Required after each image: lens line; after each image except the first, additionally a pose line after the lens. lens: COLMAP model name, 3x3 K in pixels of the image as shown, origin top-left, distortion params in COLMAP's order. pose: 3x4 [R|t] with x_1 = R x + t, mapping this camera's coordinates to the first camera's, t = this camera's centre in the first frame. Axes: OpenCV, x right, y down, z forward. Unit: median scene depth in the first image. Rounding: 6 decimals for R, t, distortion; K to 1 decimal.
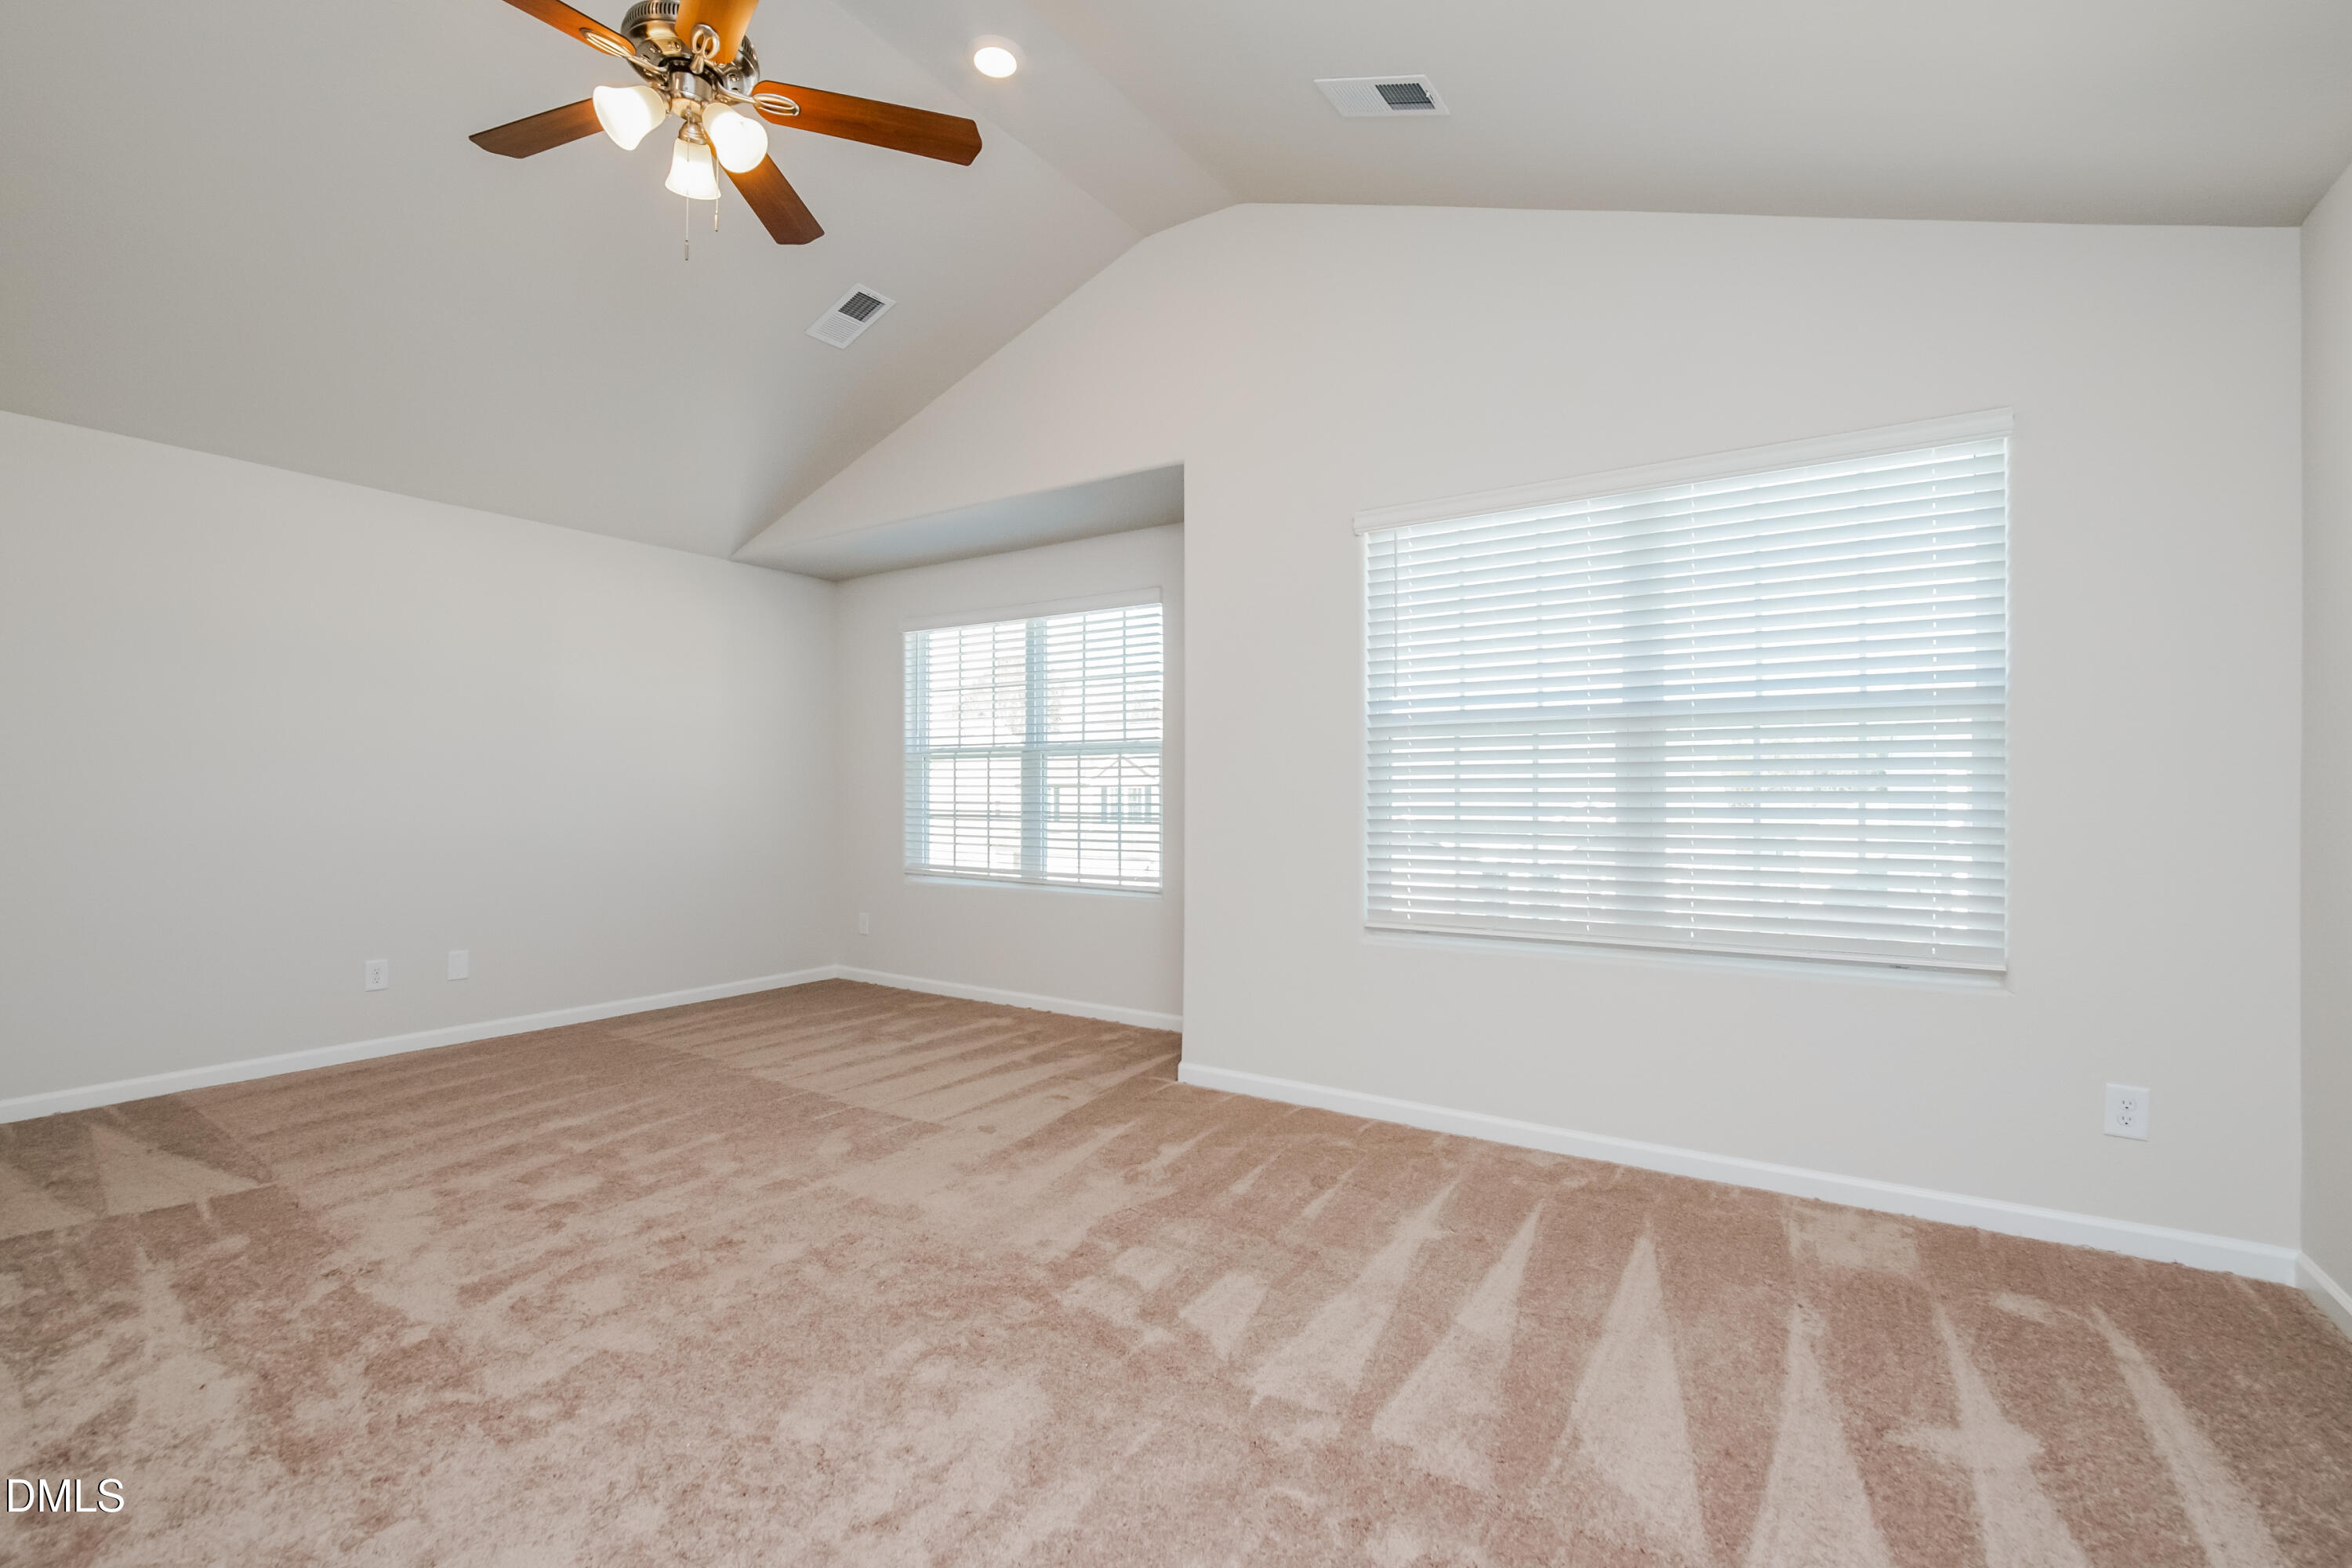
lens RADIAL K [[1064.8, 0, 1176.0], [0, 1064.8, 784.0], [0, 0, 1]] dist [-0.041410, 0.013544]
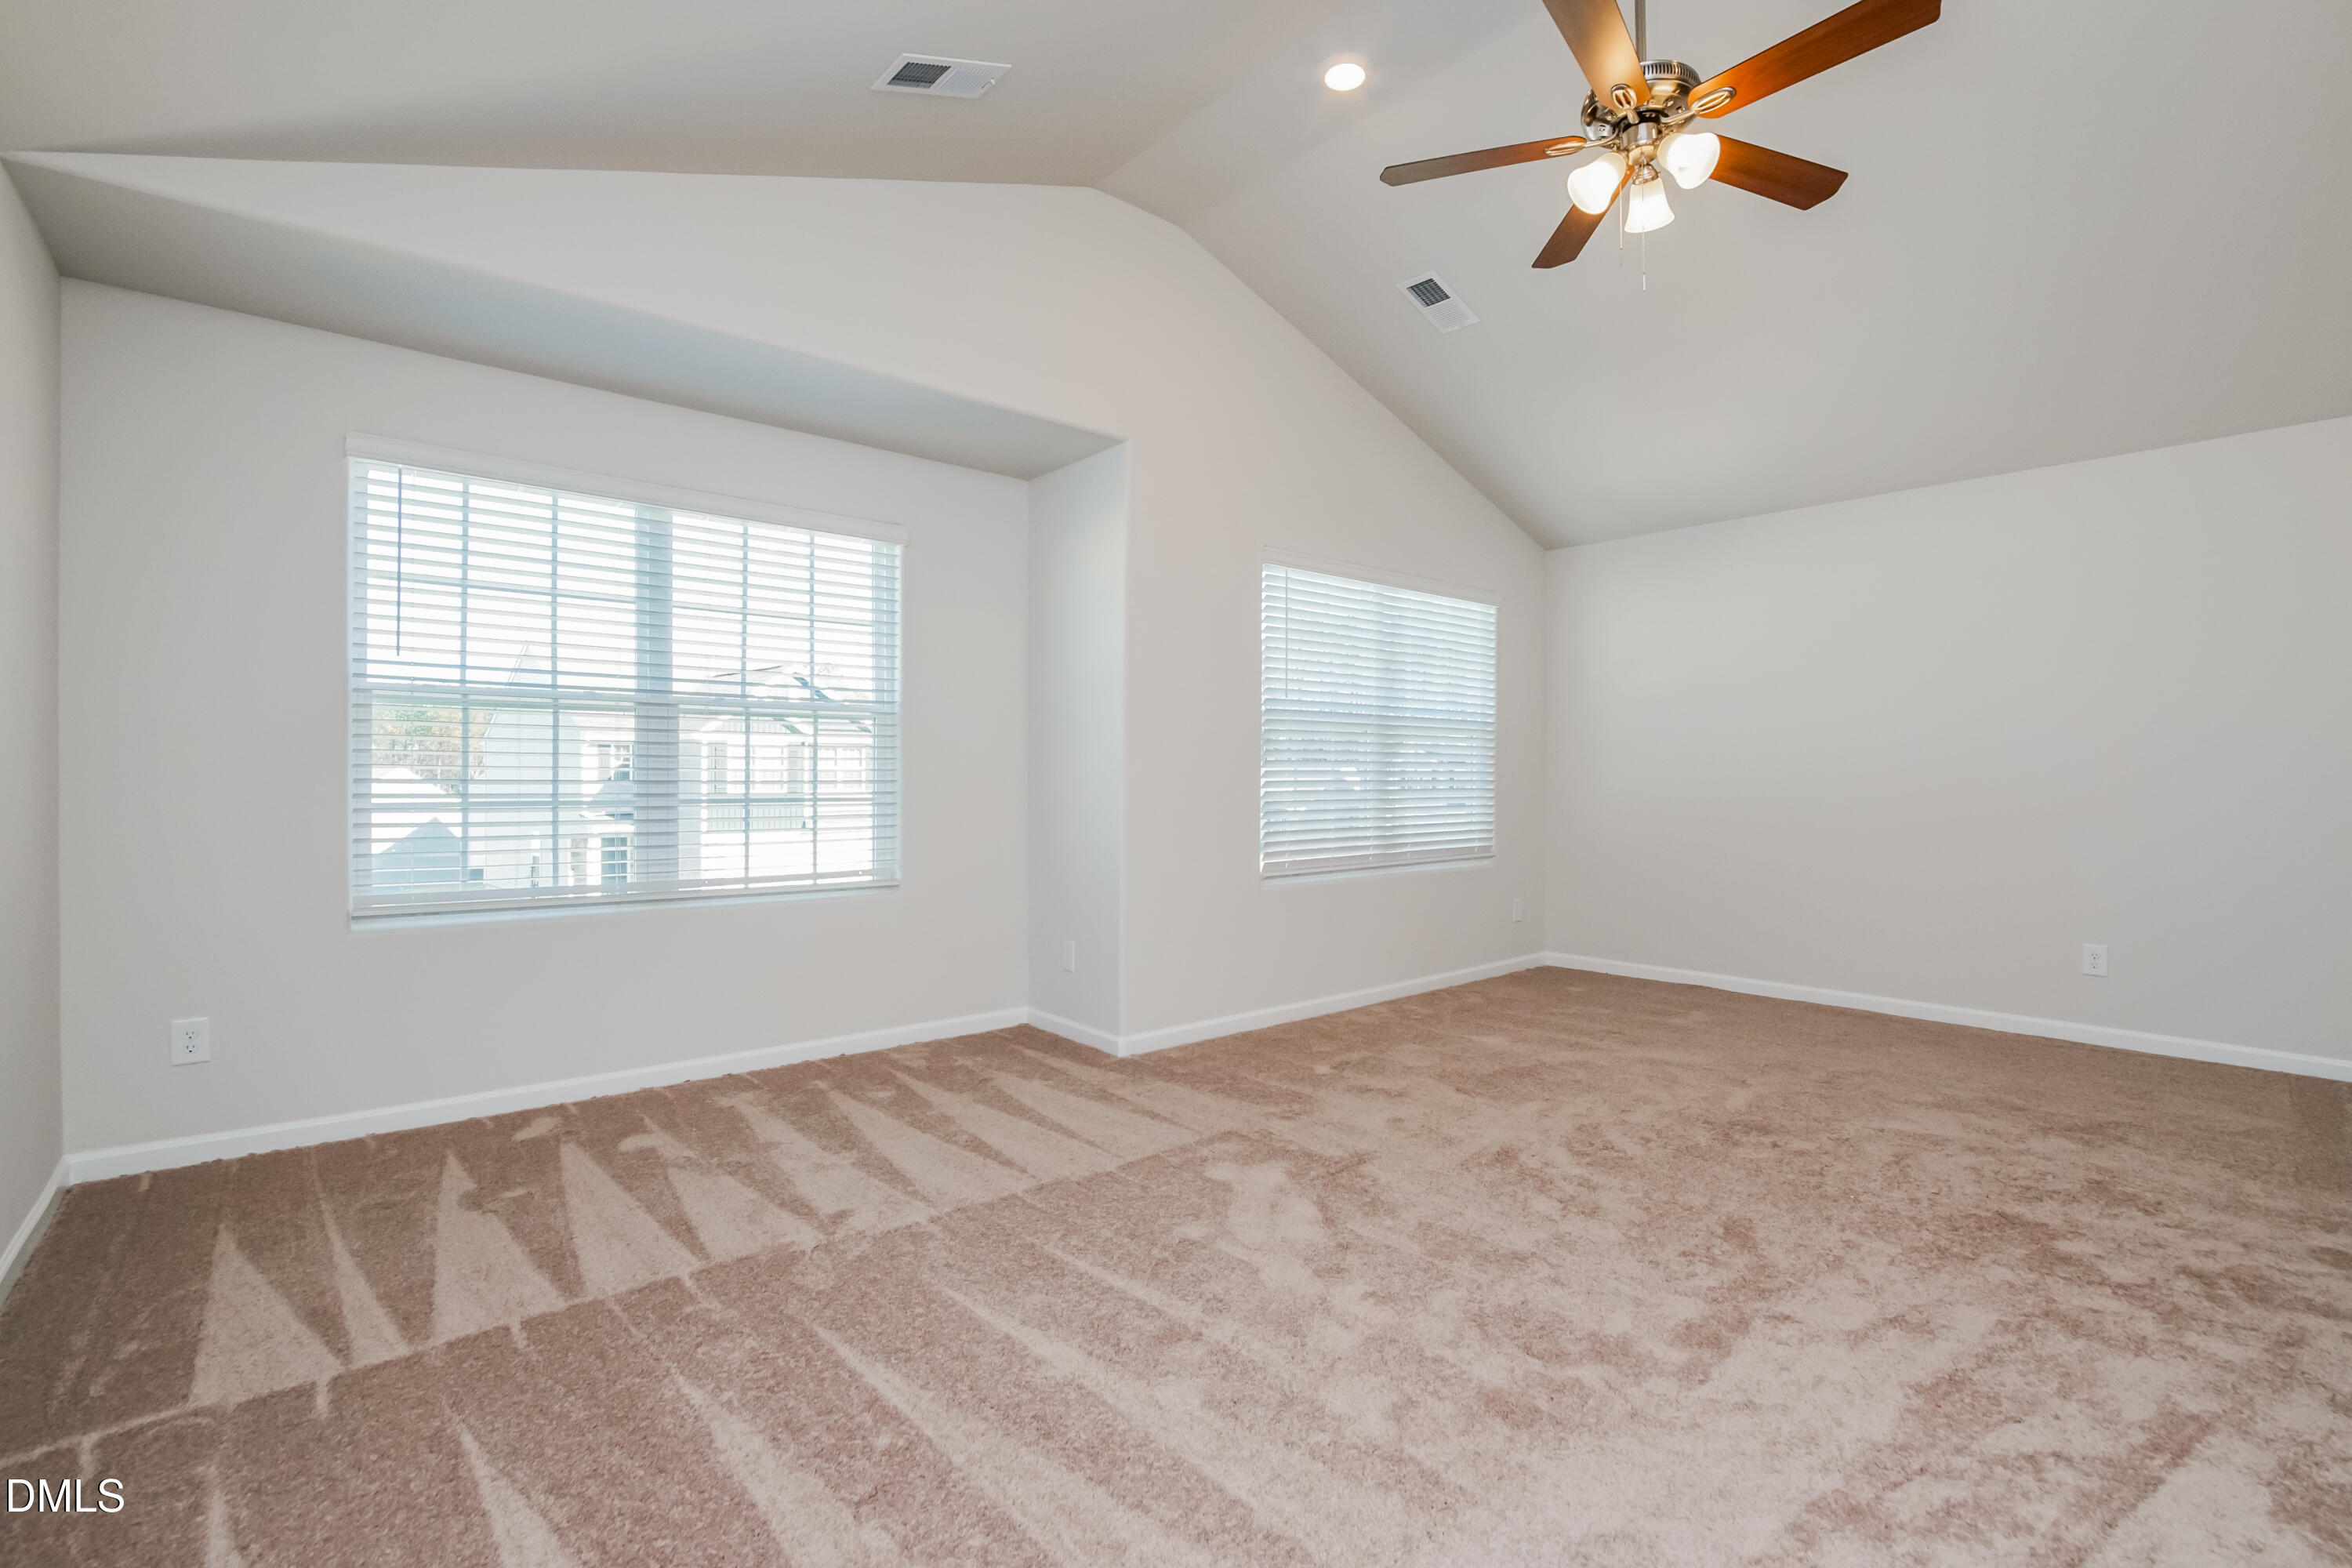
lens RADIAL K [[1064.8, 0, 1176.0], [0, 1064.8, 784.0], [0, 0, 1]] dist [-0.041410, 0.013544]
pose [[0.253570, -0.015664, 0.967190, -0.711648], [-0.020534, 0.999556, 0.021572, -0.001544], [-0.967099, -0.025330, 0.253136, 0.520043]]
